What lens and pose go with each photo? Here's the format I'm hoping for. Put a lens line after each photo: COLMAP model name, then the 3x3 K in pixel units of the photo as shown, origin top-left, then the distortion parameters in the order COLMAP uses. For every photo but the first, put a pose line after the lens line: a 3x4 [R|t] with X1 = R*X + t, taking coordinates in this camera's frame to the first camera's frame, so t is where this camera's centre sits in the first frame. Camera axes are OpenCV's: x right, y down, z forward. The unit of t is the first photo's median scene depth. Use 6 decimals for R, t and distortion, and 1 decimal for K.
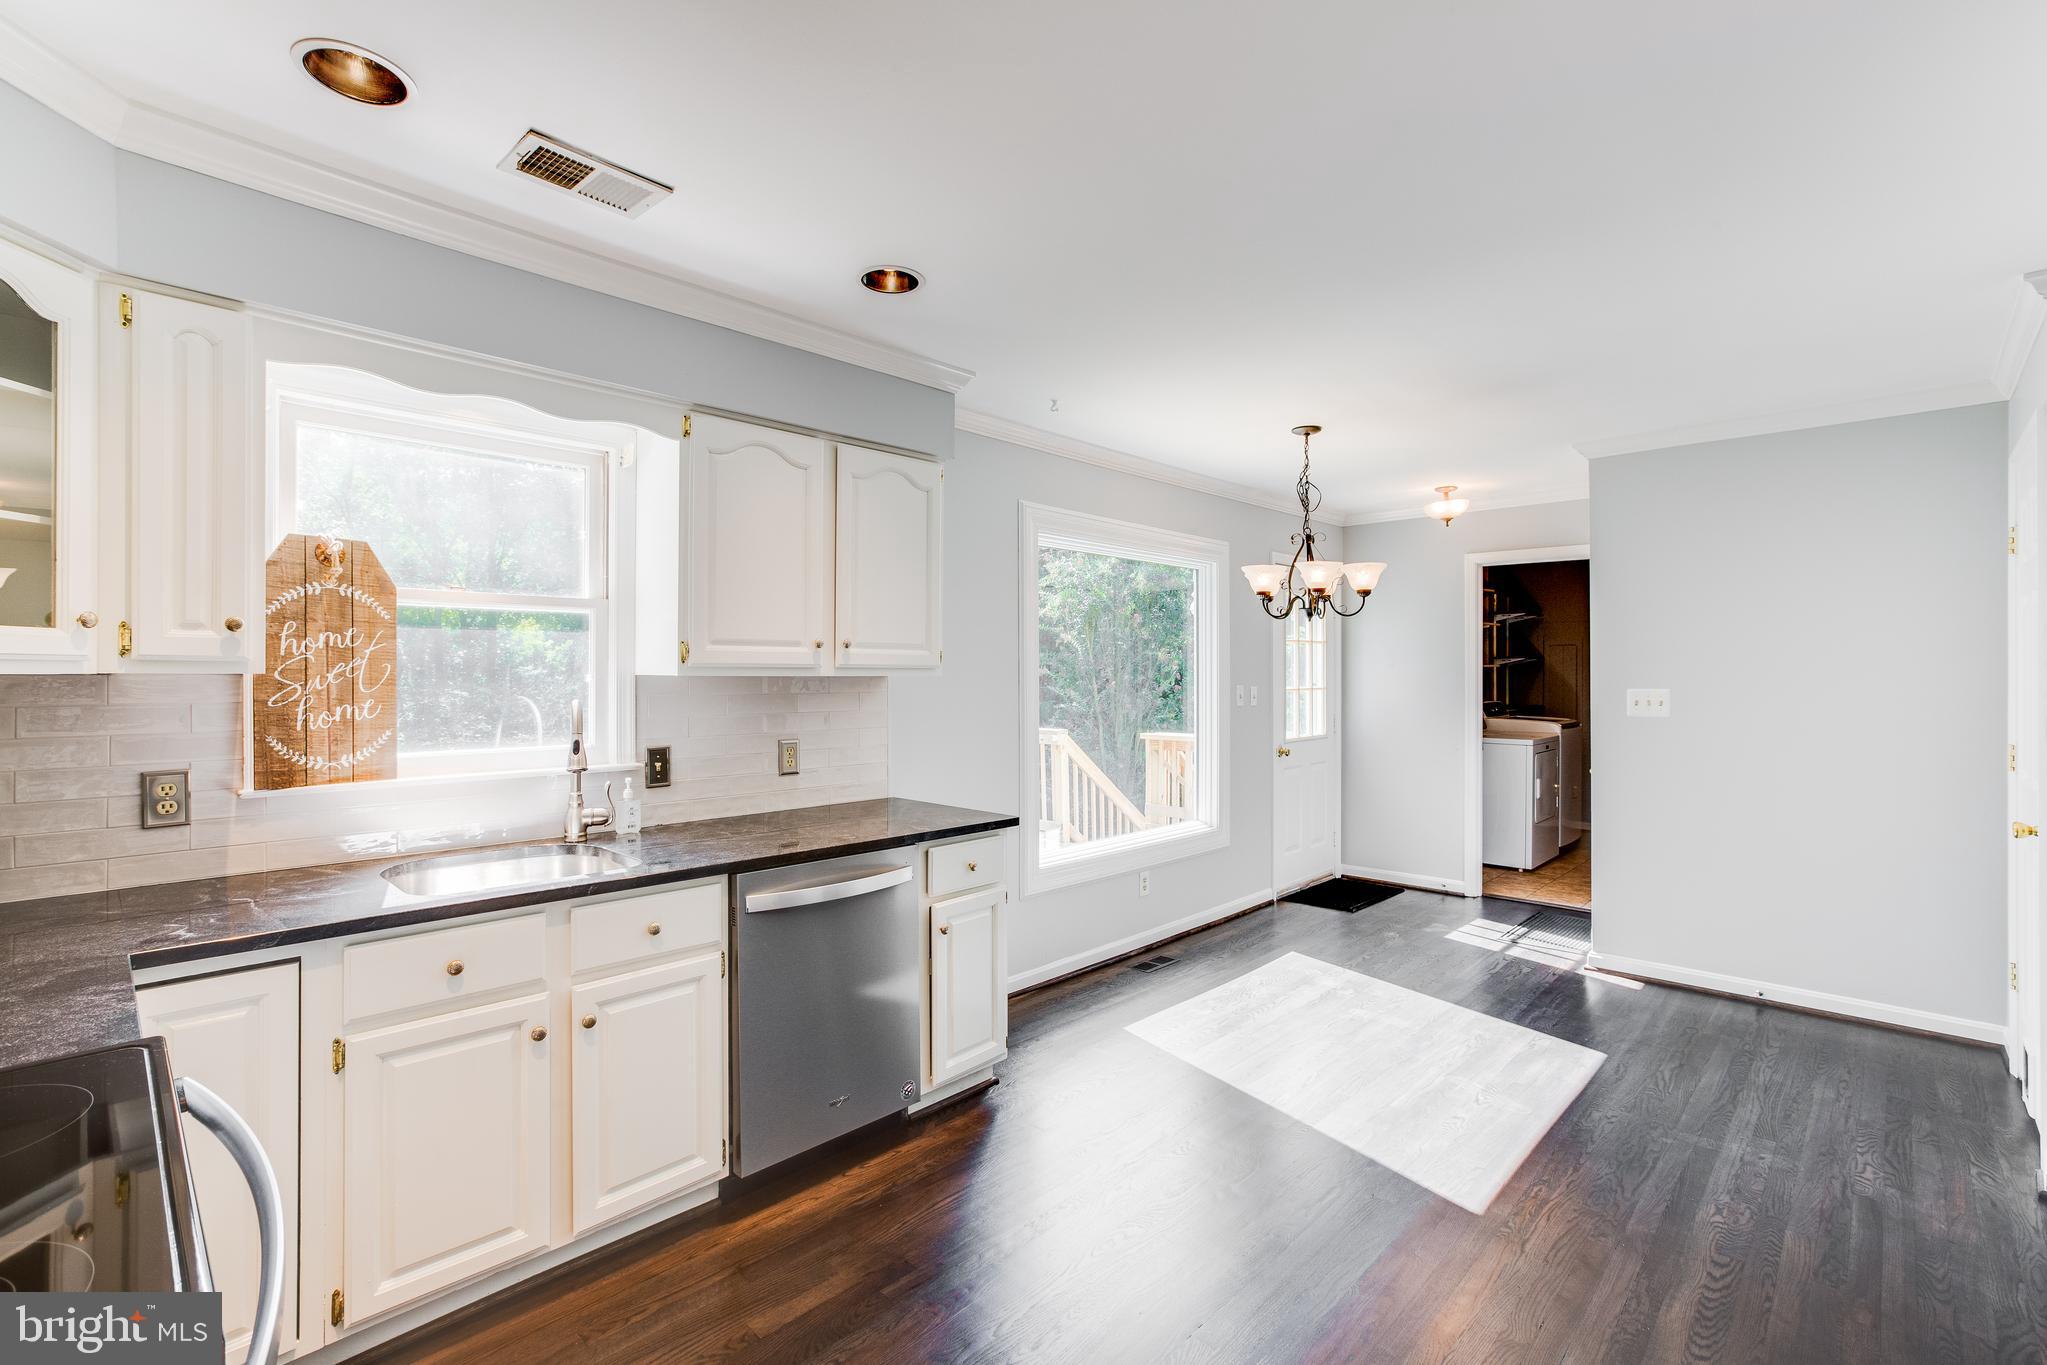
lens RADIAL K [[912.5, 0, 1020.7], [0, 912.5, 668.5], [0, 0, 1]] dist [-0.045986, 0.028404]
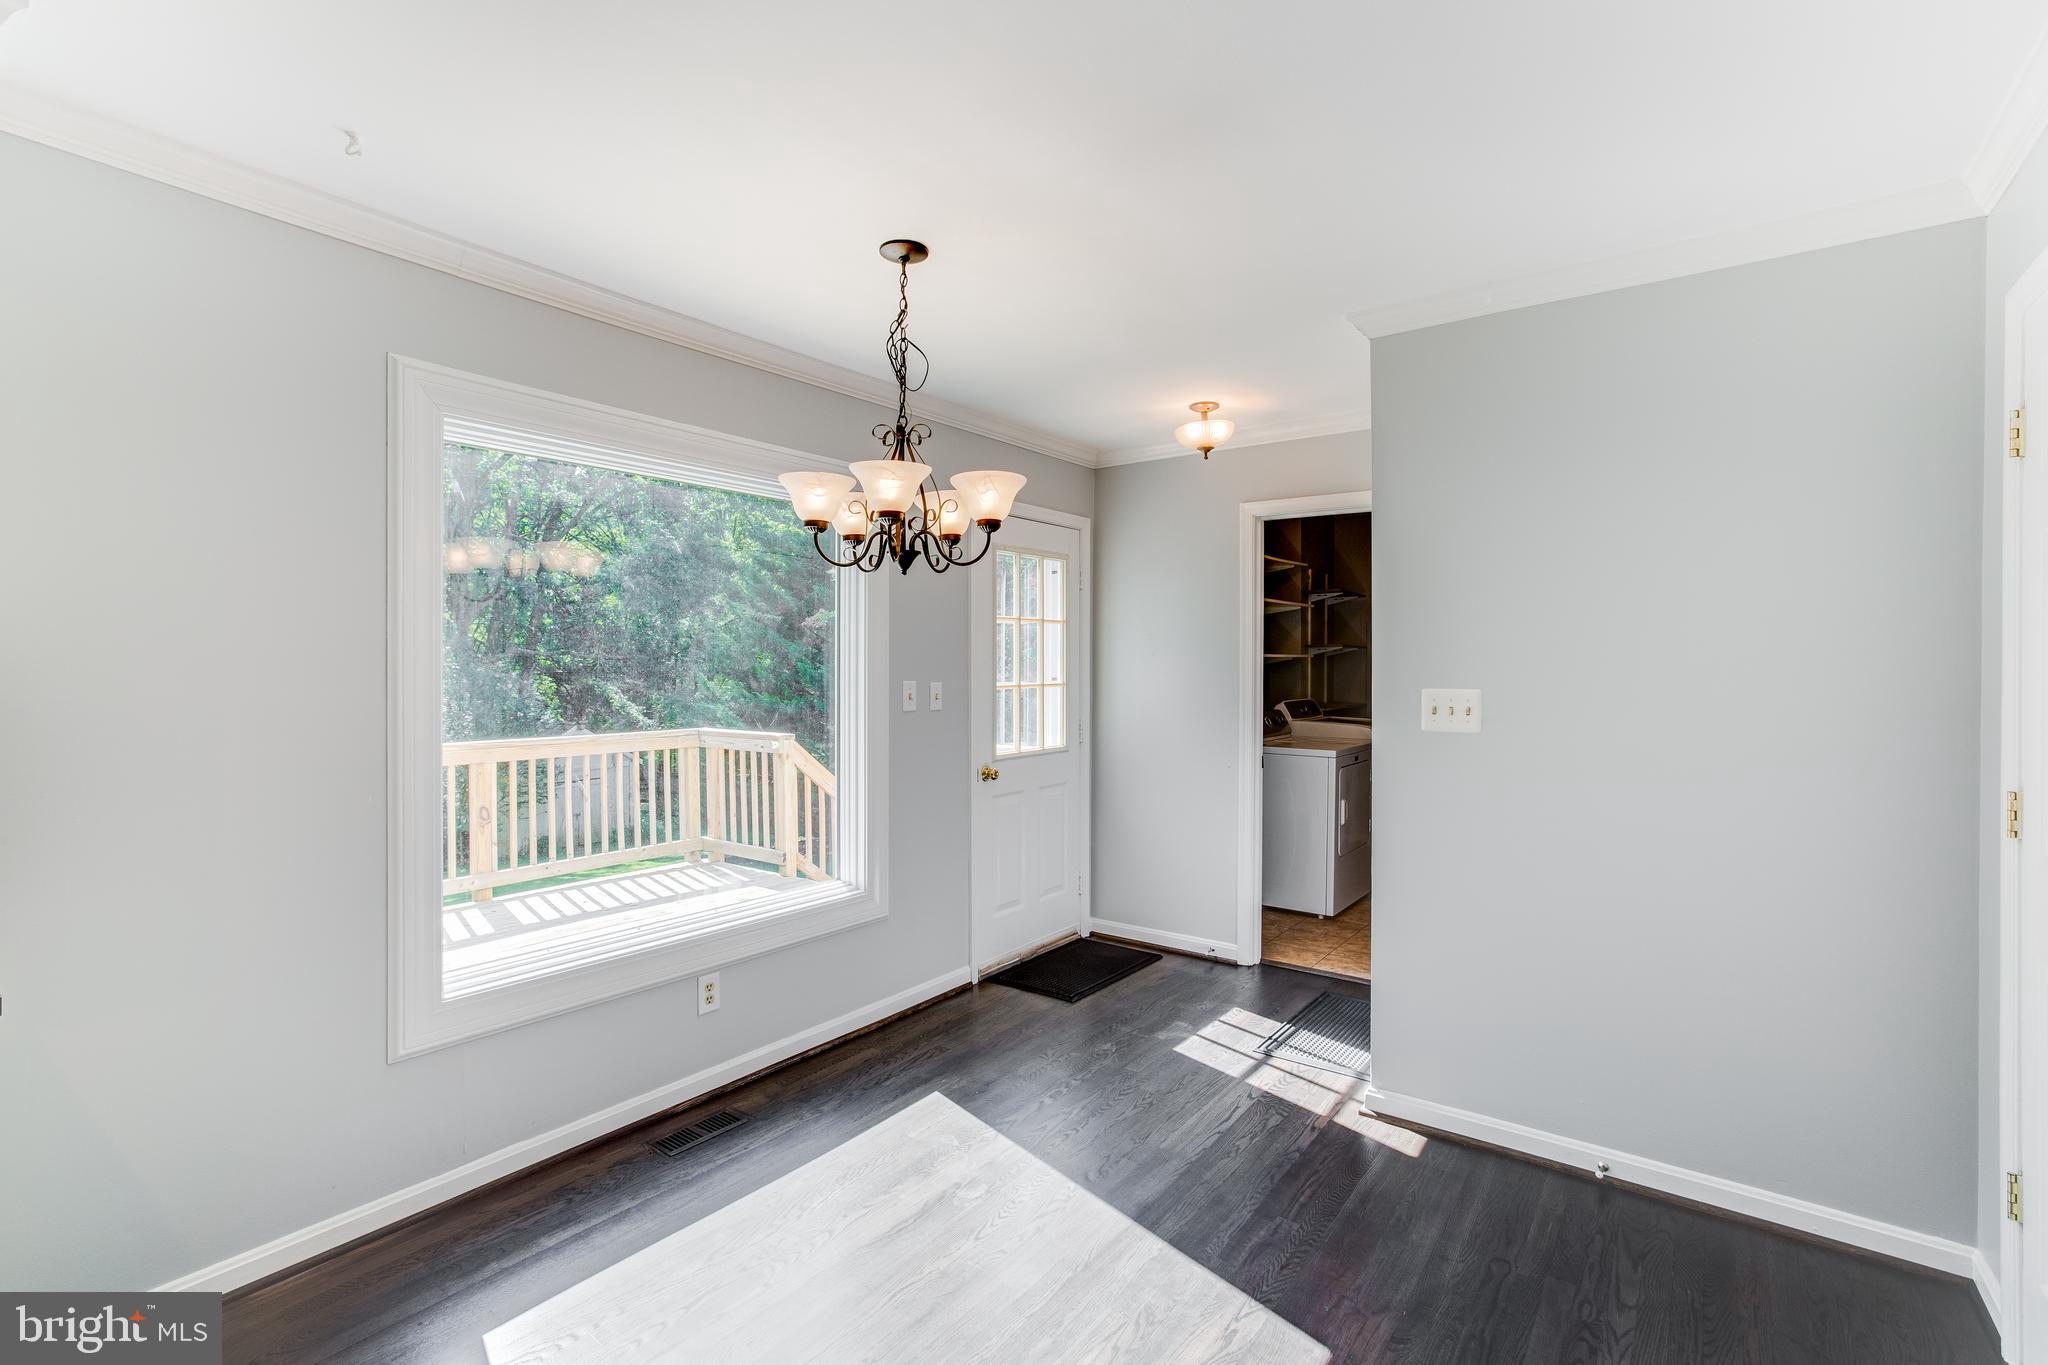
lens RADIAL K [[929.4, 0, 1016.5], [0, 929.4, 670.1], [0, 0, 1]] dist [-0.032349, 0.019124]
pose [[0.992217, 0.001081, 0.124512, 0.234010], [-0.002498, 0.999934, 0.011220, 0.002200], [-0.124492, -0.011444, 0.992155, 0.291302]]
